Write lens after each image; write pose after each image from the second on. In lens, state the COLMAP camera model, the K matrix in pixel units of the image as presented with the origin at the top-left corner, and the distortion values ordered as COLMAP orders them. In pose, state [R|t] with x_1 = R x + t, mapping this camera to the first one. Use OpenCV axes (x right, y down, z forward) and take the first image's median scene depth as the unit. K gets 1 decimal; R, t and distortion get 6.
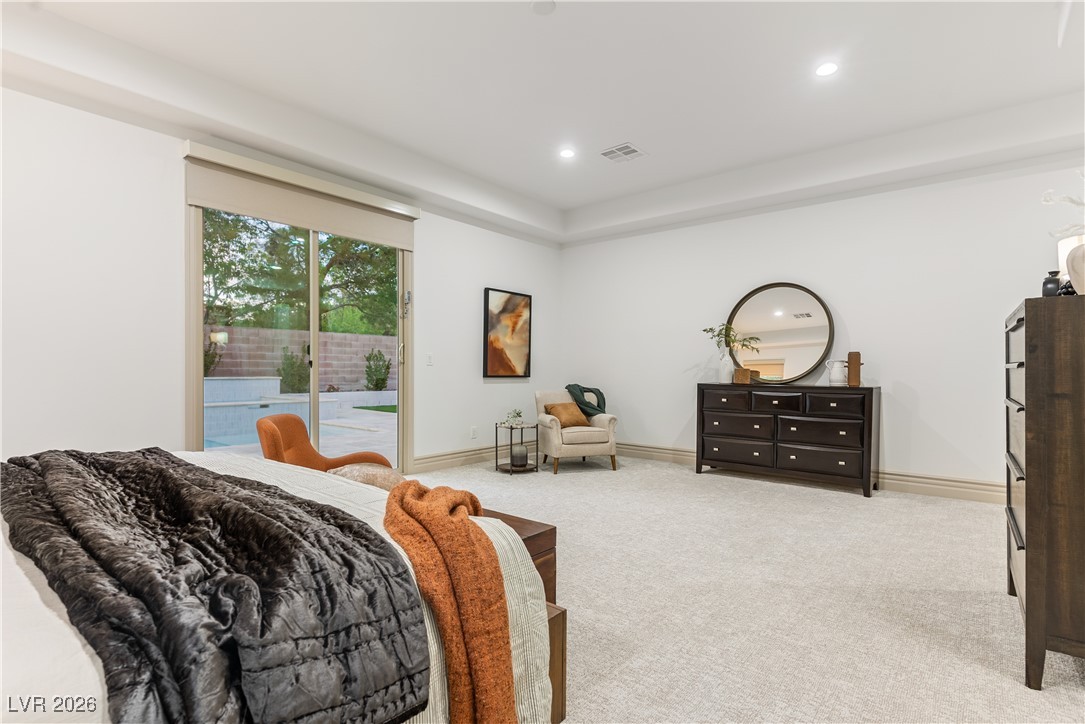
lens RADIAL K [[530.6, 0, 539.5], [0, 530.6, 368.9], [0, 0, 1]] dist [0.003938, -0.001141]
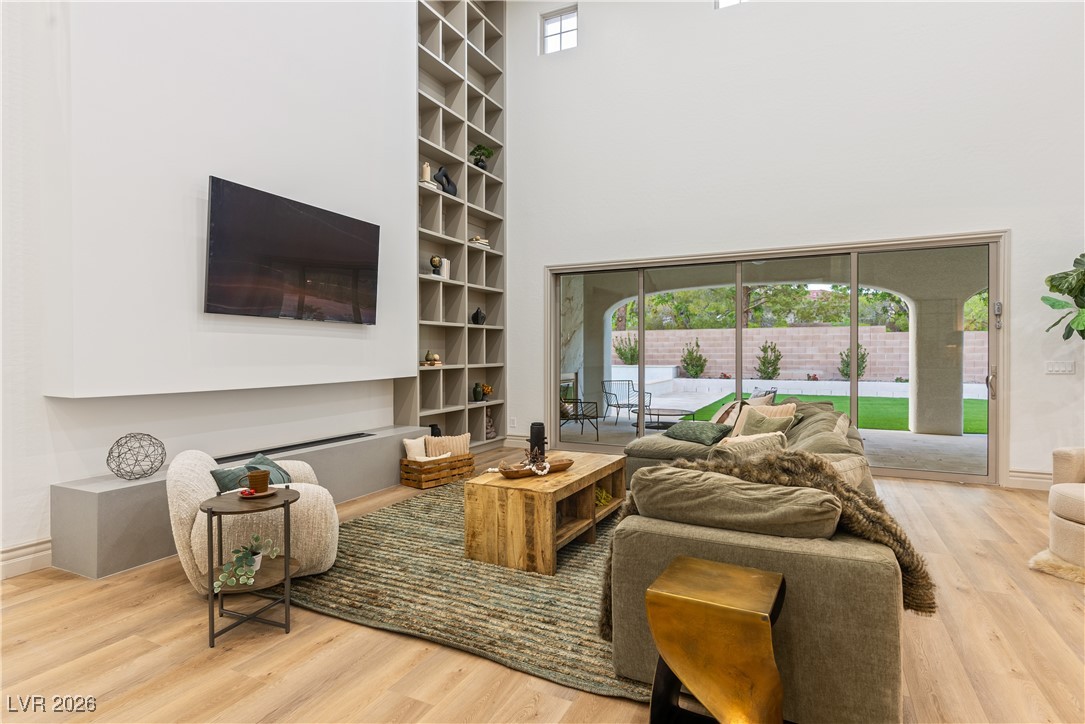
lens RADIAL K [[560.0, 0, 528.6], [0, 560.0, 356.2], [0, 0, 1]] dist [-0.002714, 0.003680]
pose [[0.205897, -0.002017, -0.978572, 0.722590], [0.002070, 0.999997, -0.001625, -0.006765], [0.978571, -0.001691, 0.205900, 0.311109]]
